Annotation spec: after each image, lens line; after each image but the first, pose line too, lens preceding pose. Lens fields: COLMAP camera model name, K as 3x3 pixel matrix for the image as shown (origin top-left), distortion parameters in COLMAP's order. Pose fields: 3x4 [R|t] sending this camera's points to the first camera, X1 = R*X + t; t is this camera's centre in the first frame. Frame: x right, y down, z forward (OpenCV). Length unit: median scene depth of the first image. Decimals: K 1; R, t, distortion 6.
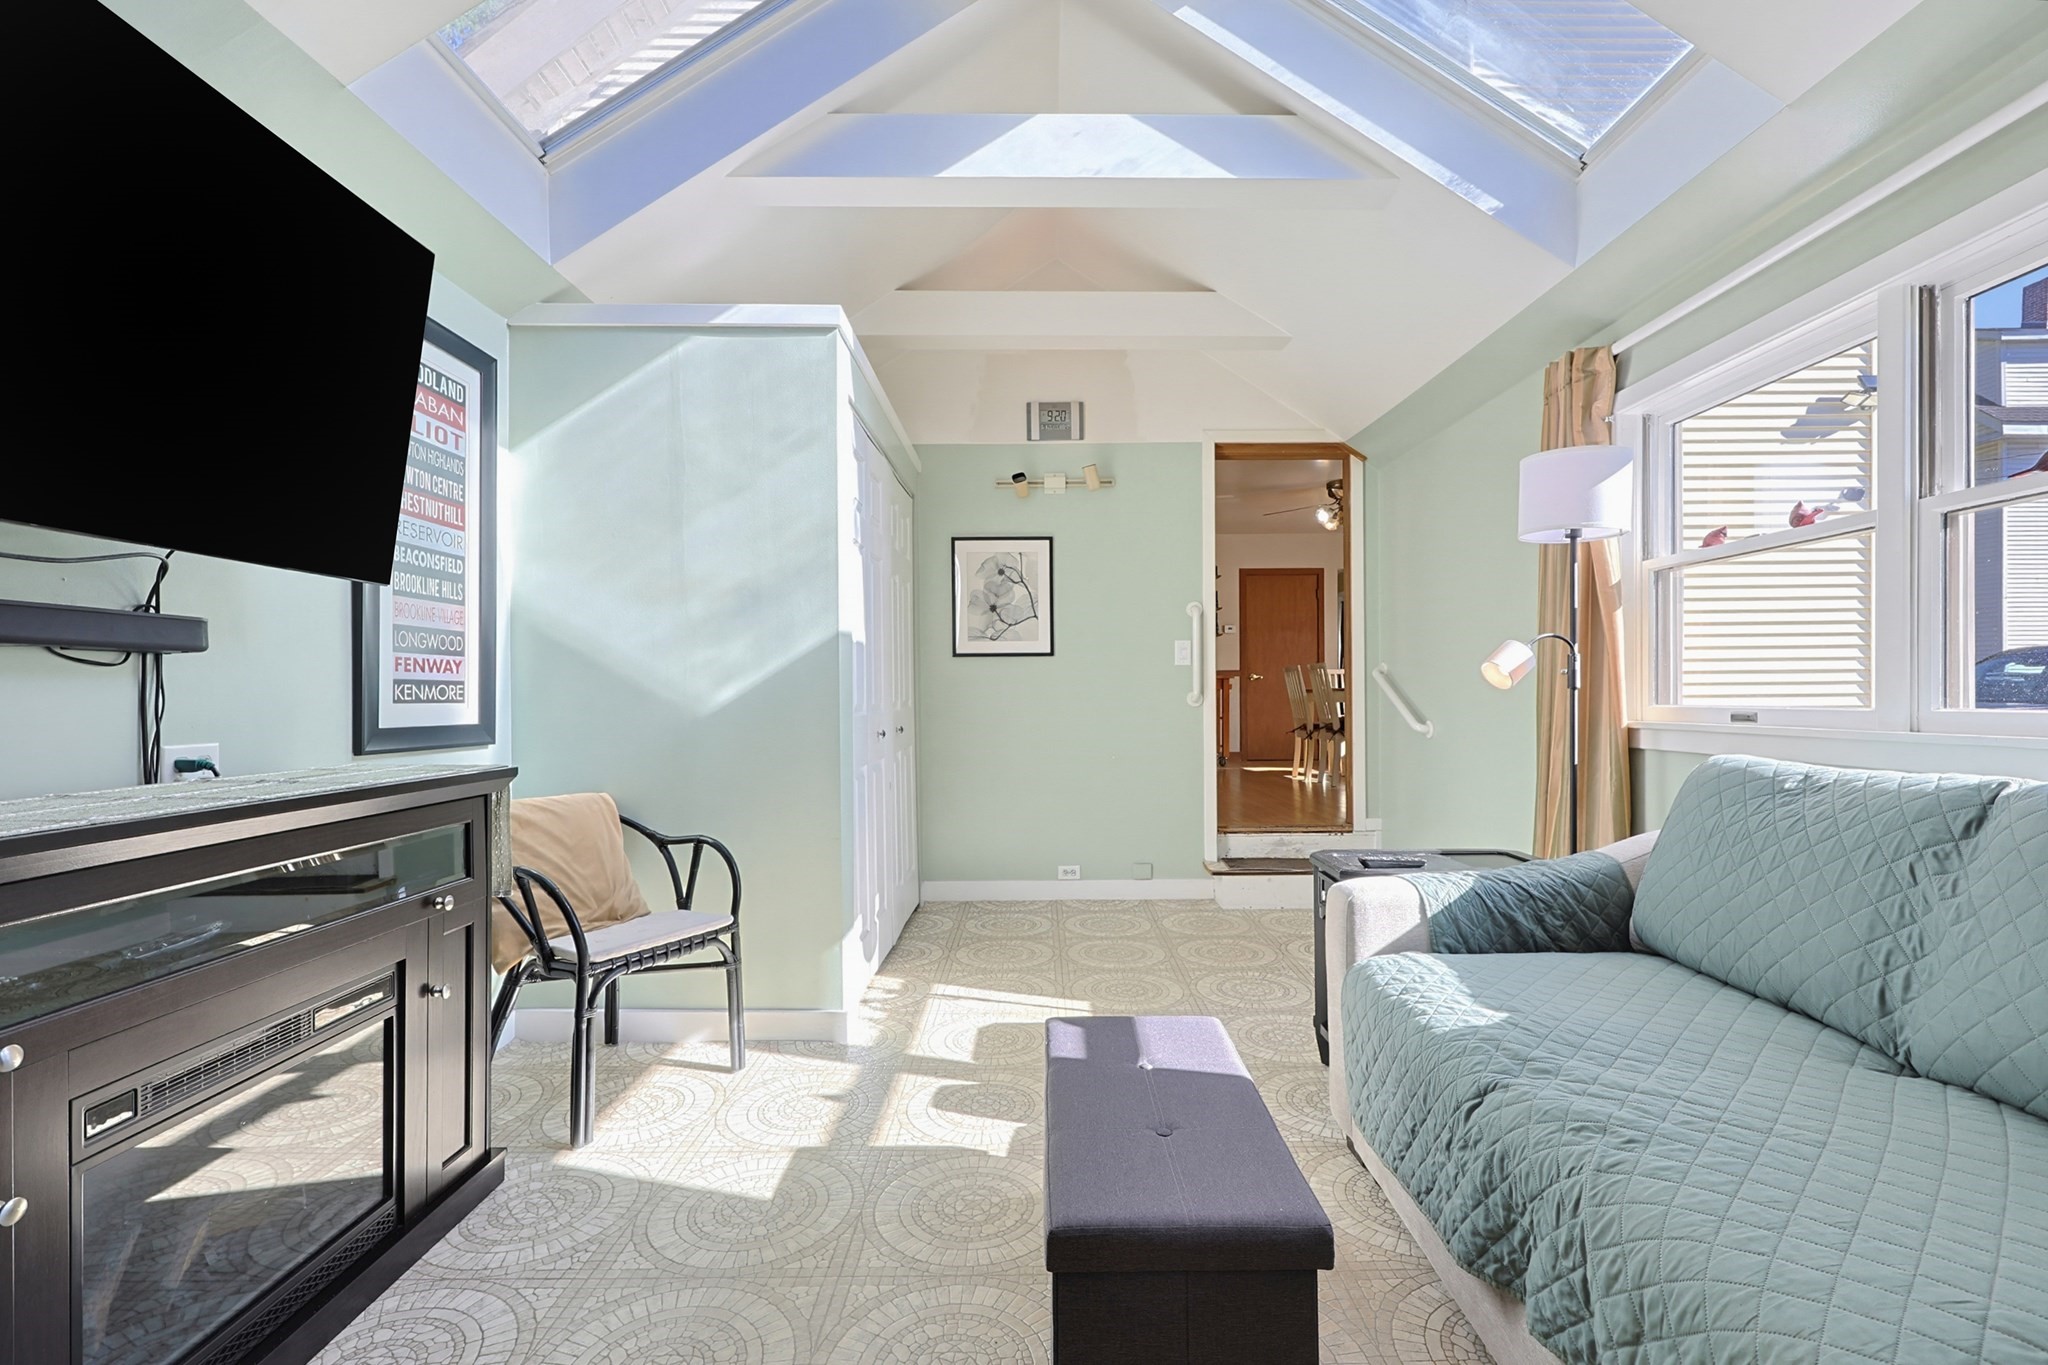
lens RADIAL K [[887.1, 0, 1055.5], [0, 887.1, 695.0], [0, 0, 1]] dist [0.003632, 0.001042]
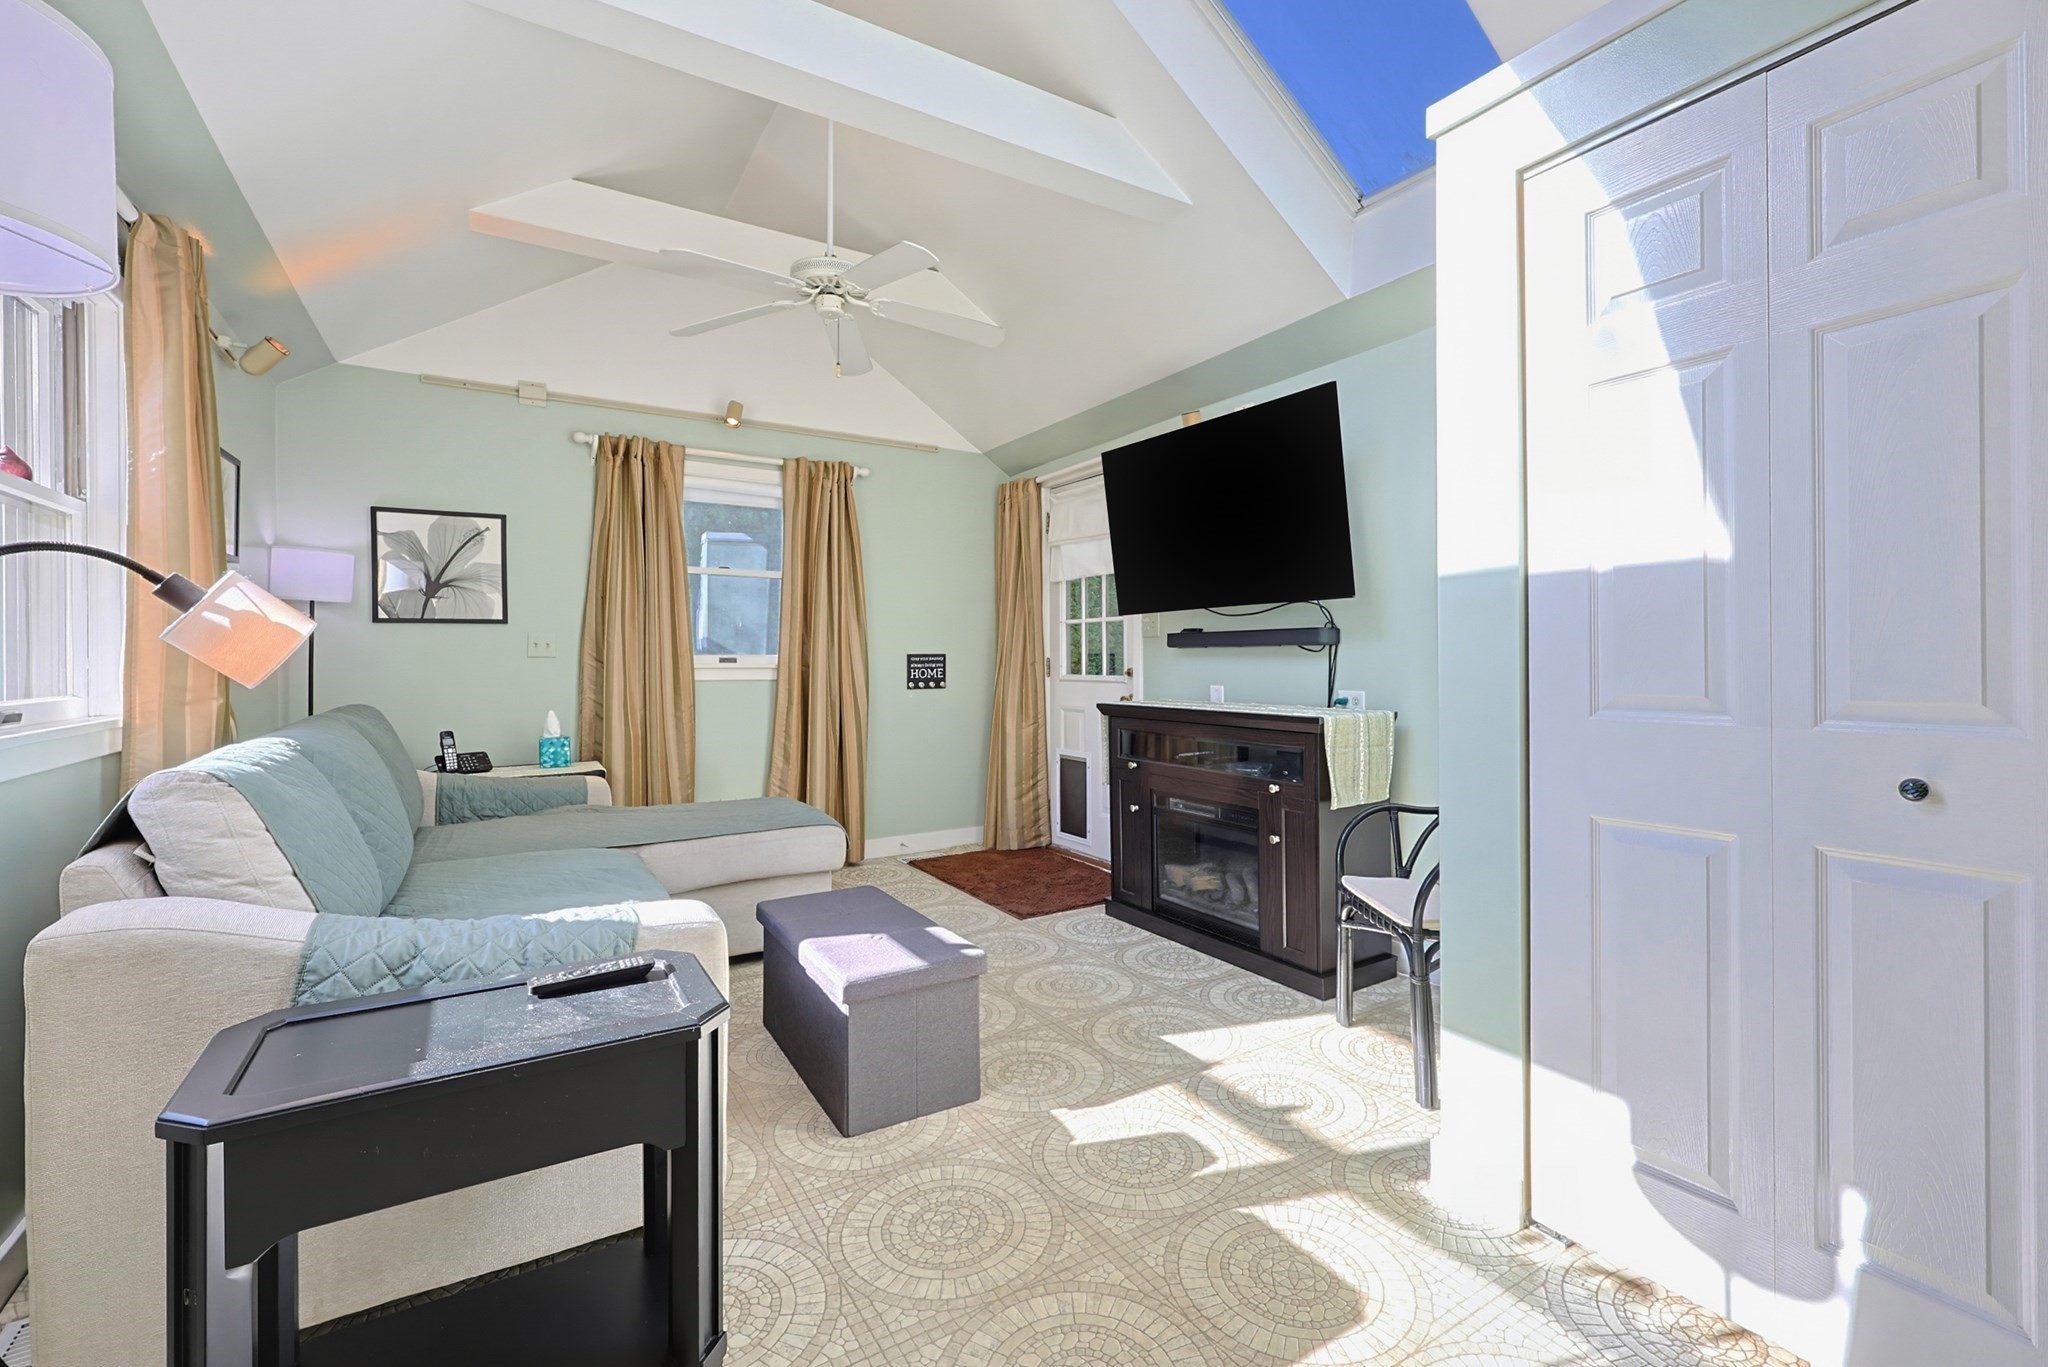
lens RADIAL K [[887.1, 0, 1020.6], [0, 887.1, 676.7], [0, 0, 1]] dist [0.003632, 0.001042]
pose [[-0.865480, 0.016083, -0.500685, 0.400200], [0.006796, 0.999769, 0.020368, -0.013178], [0.500898, 0.014226, -0.865390, 1.530473]]
